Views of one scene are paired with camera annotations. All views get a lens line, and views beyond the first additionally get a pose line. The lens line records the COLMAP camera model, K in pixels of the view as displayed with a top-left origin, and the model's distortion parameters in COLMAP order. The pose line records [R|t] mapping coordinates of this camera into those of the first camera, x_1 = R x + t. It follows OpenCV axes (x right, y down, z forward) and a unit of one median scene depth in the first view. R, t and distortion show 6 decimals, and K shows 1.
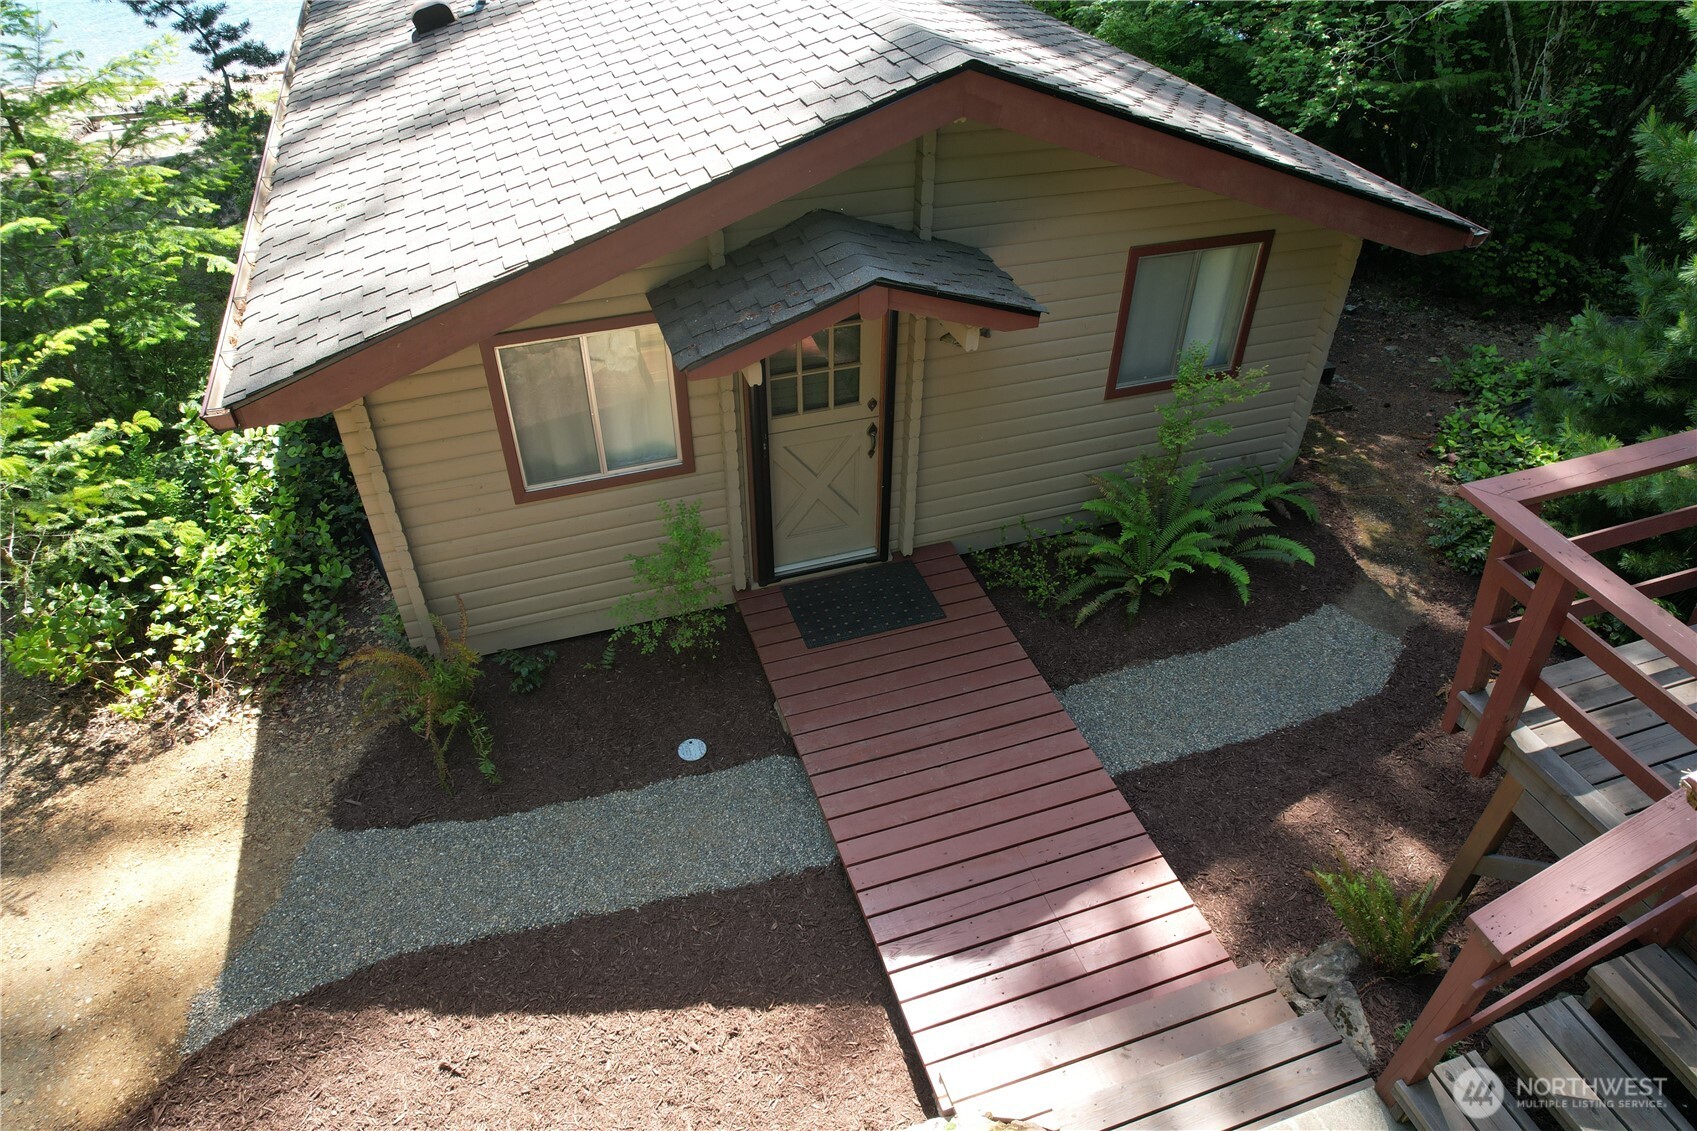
lens RADIAL K [[1077.8, 0, 853.1], [0, 1077.8, 573.1], [0, 0, 1]] dist [-0.071491, 0.061555]
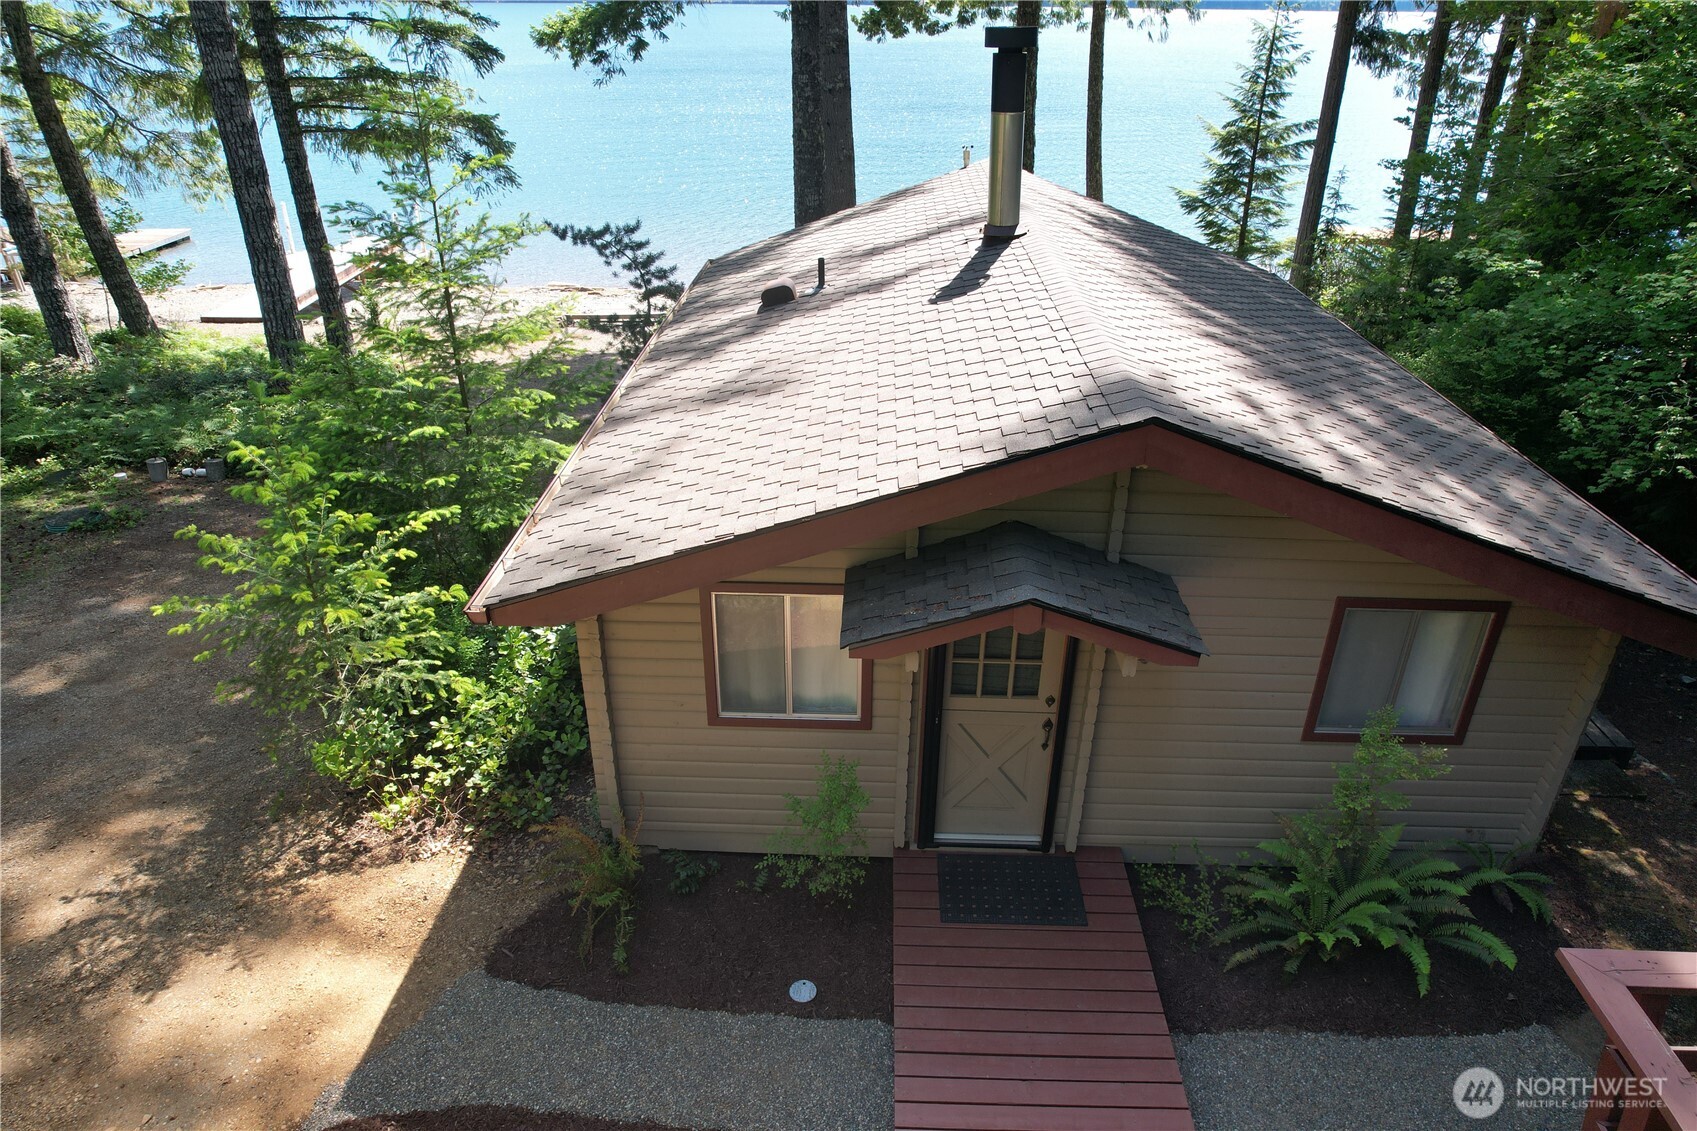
lens RADIAL K [[1077.8, 0, 853.1], [0, 1077.8, 573.1], [0, 0, 1]] dist [-0.071491, 0.061555]
pose [[0.935153, 0.166998, -0.312410, 0.144077], [-0.226012, 0.960360, -0.163177, -0.063941], [0.272775, 0.223204, 0.935828, -0.047717]]
